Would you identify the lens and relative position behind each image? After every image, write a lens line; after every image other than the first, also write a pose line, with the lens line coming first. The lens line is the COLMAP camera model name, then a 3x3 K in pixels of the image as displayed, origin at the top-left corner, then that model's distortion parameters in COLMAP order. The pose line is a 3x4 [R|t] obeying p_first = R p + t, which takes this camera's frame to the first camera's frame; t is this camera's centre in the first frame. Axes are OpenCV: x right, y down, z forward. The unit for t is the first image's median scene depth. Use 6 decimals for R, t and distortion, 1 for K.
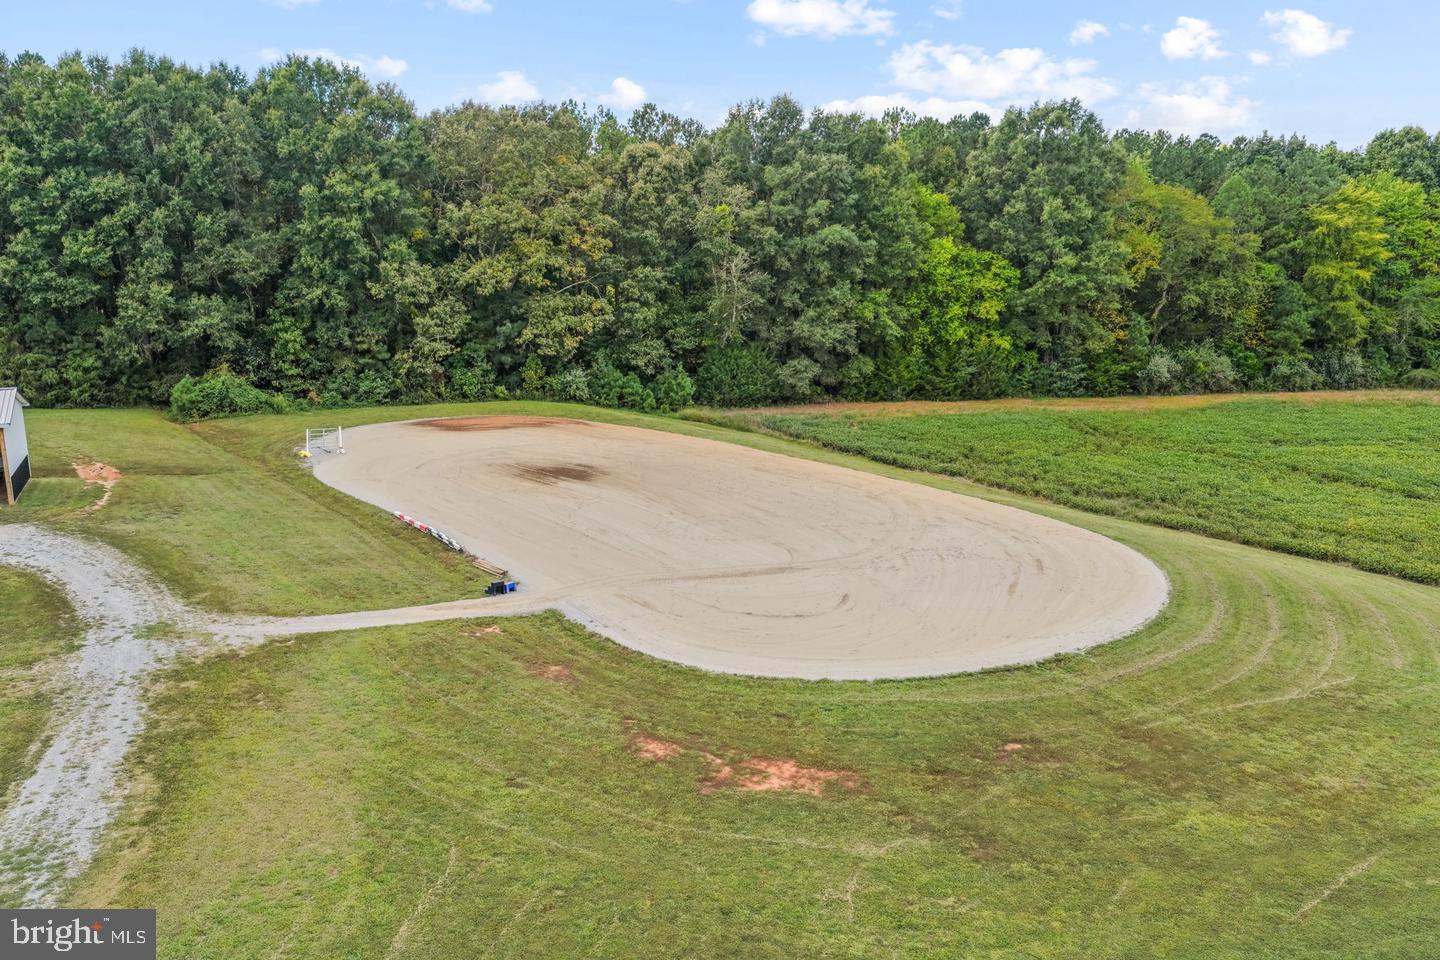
lens RADIAL K [[1192.9, 0, 720.0], [0, 1192.9, 480.0], [0, 0, 1]] dist [0.002100, 0.020938]
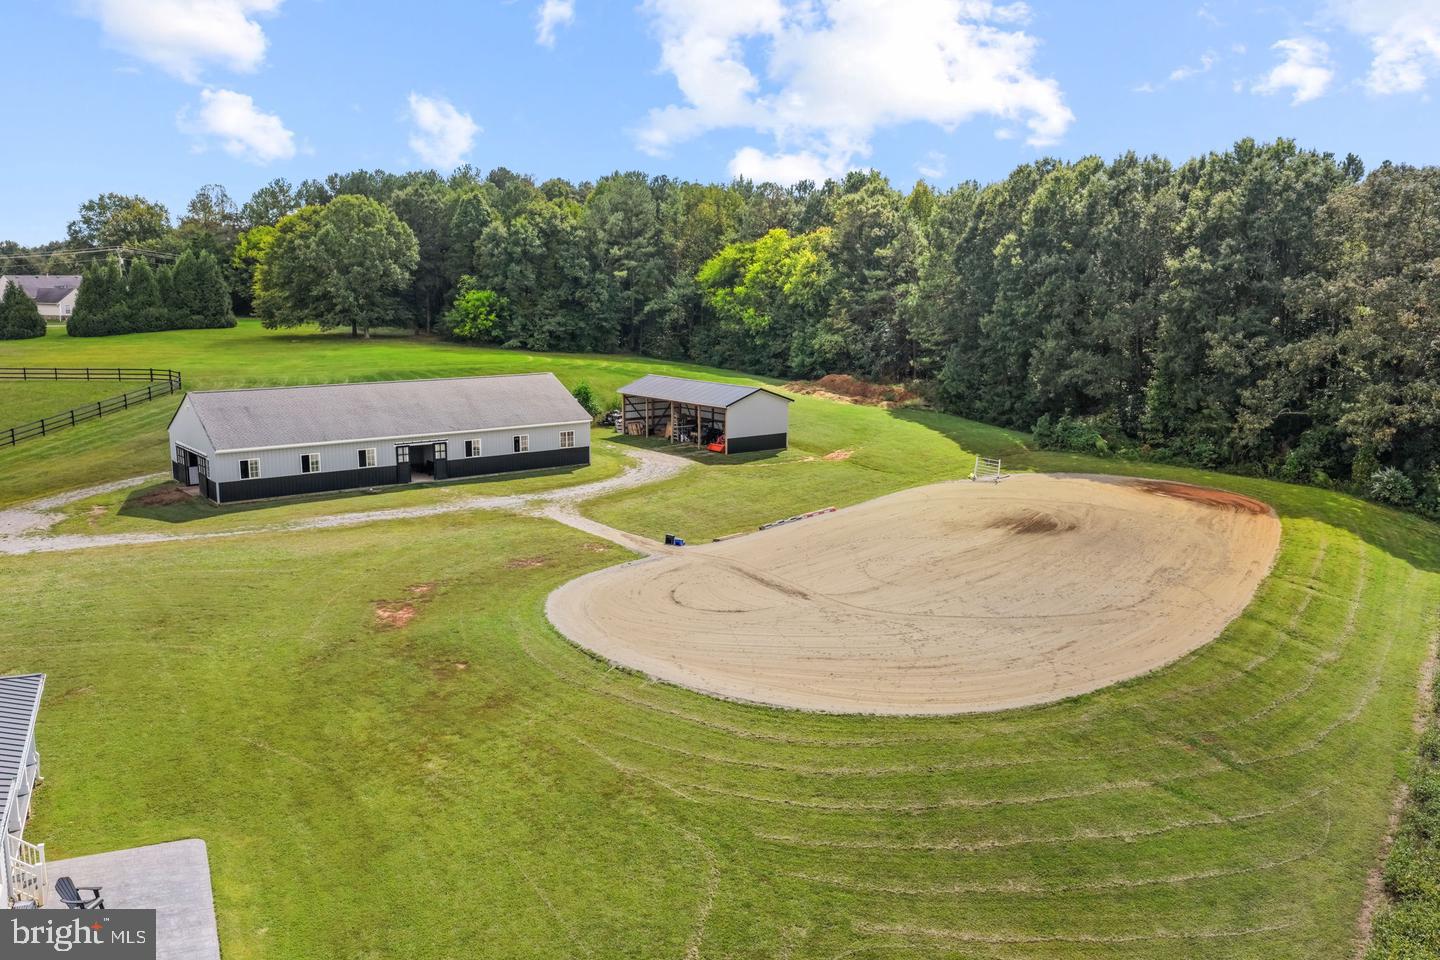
lens RADIAL K [[1192.9, 0, 720.0], [0, 1192.9, 480.0], [0, 0, 1]] dist [0.002100, 0.020938]
pose [[0.249241, 0.165024, -0.954278, 0.630823], [-0.221420, 0.968985, 0.109736, -0.078553], [0.942789, 0.183946, 0.278051, 0.341741]]
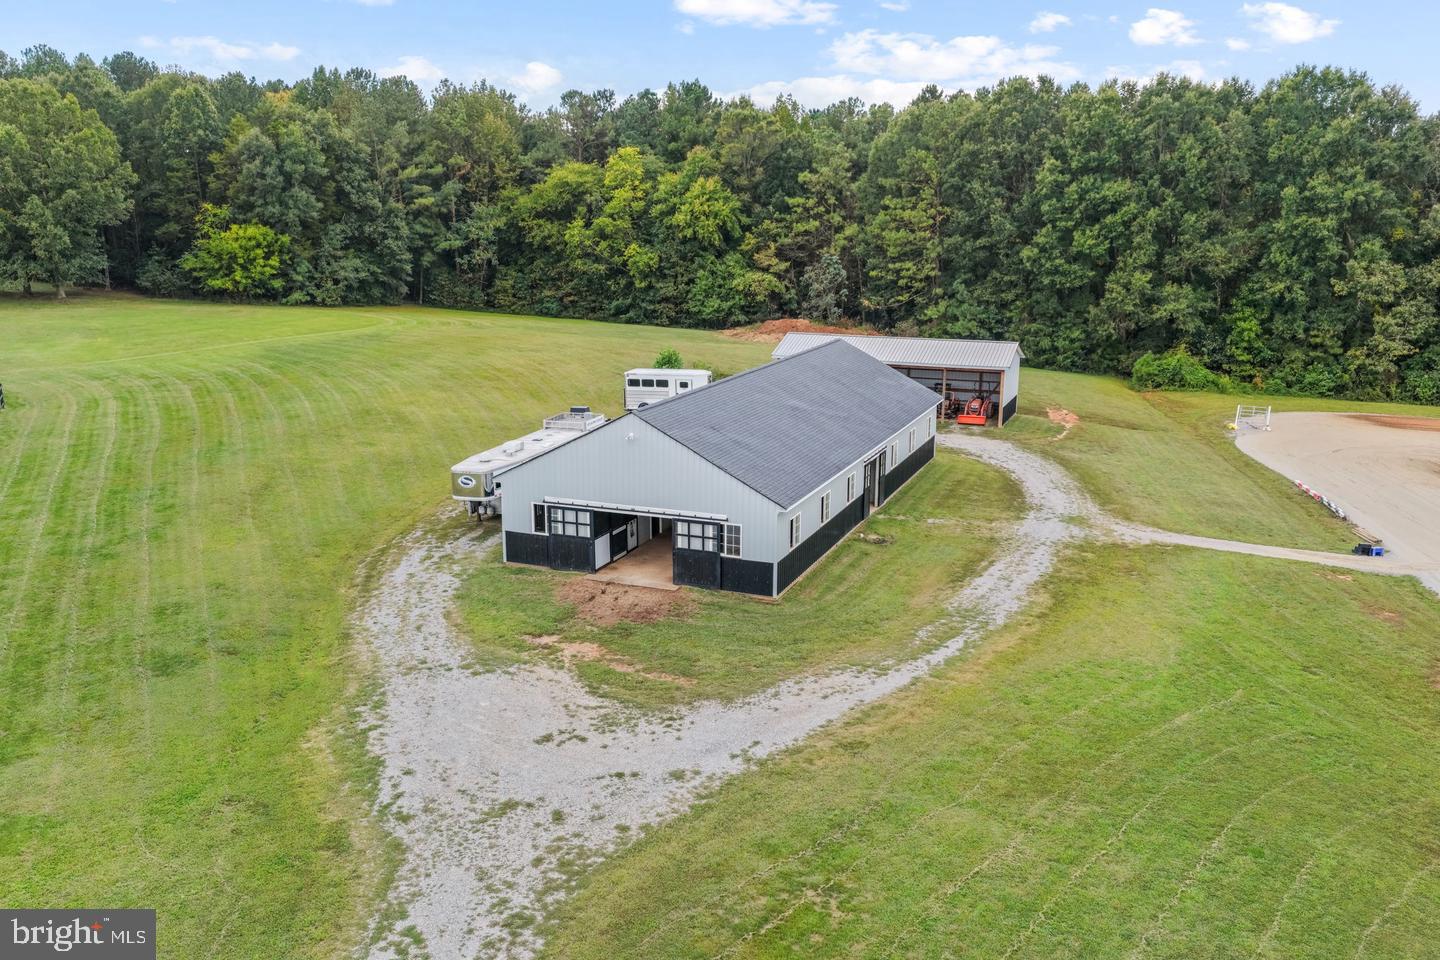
lens RADIAL K [[1192.9, 0, 720.0], [0, 1192.9, 480.0], [0, 0, 1]] dist [0.002100, 0.020938]
pose [[0.707267, 0.161882, -0.688163, 0.077496], [-0.161915, 0.984647, 0.065216, 0.027083], [0.688155, 0.065299, 0.722620, -0.119414]]
